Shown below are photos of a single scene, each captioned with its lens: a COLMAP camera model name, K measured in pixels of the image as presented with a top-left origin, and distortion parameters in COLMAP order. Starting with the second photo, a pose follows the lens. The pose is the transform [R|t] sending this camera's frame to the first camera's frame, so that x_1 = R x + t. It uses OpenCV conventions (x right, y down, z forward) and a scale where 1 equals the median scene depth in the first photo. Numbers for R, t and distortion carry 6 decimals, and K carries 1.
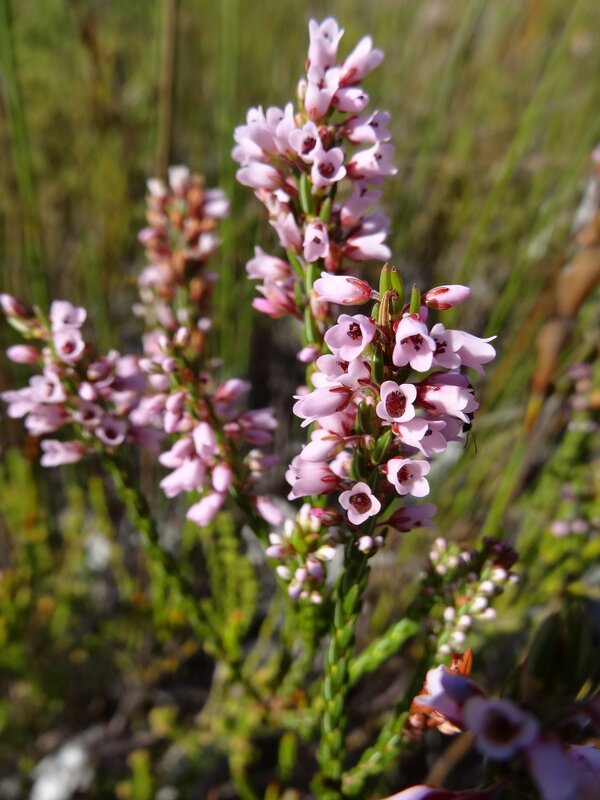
lens RADIAL K [[588.4, 0, 300.0], [0, 588.4, 400.0], [0, 0, 1]] dist [-0.034696, -0.000733]
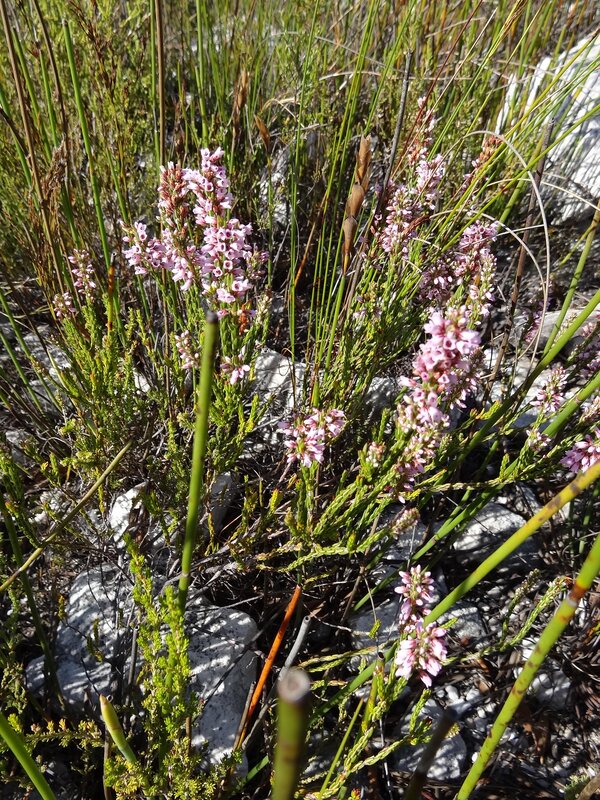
lens RADIAL K [[588.4, 0, 300.0], [0, 588.4, 400.0], [0, 0, 1]] dist [-0.034696, -0.000733]
pose [[0.999559, -0.025460, -0.015255, 0.512571], [0.027935, 0.980658, 0.193725, 0.195396], [0.010027, -0.194066, 0.980937, -2.356838]]
